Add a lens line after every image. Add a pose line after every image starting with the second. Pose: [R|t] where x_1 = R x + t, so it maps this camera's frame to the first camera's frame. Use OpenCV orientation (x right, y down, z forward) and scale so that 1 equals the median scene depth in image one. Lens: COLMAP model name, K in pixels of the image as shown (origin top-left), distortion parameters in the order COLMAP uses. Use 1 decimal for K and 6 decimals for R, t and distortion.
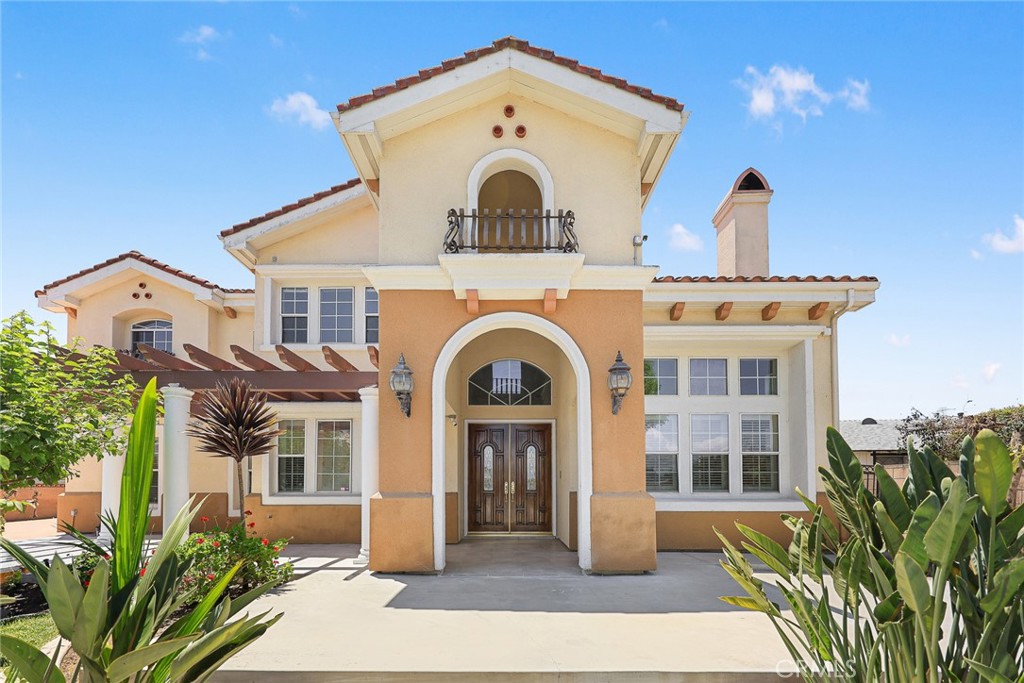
lens RADIAL K [[411.1, 0, 495.3], [0, 411.1, 324.2], [0, 0, 1]] dist [-0.000743, 0.000016]
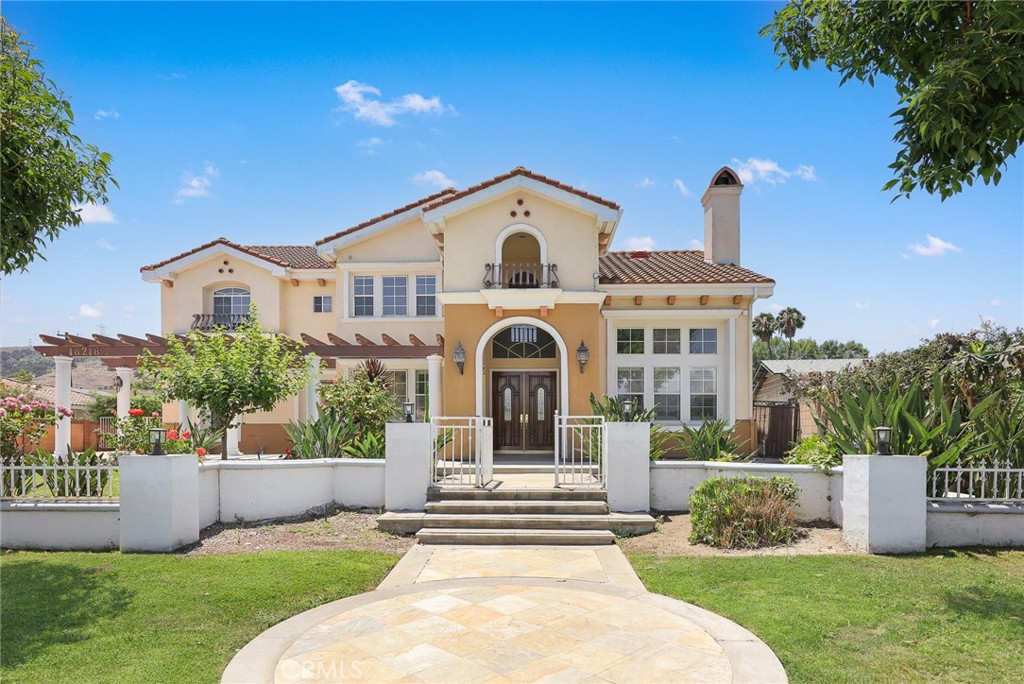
lens RADIAL K [[641.3, 0, 512.0], [0, 641.3, 342.0], [0, 0, 1]] dist [0.001064, 0.000029]
pose [[0.999984, 0.000301, -0.005697, 0.009870], [0.001032, 0.972555, 0.232670, -0.374760], [0.005611, -0.232672, 0.972539, -1.110944]]
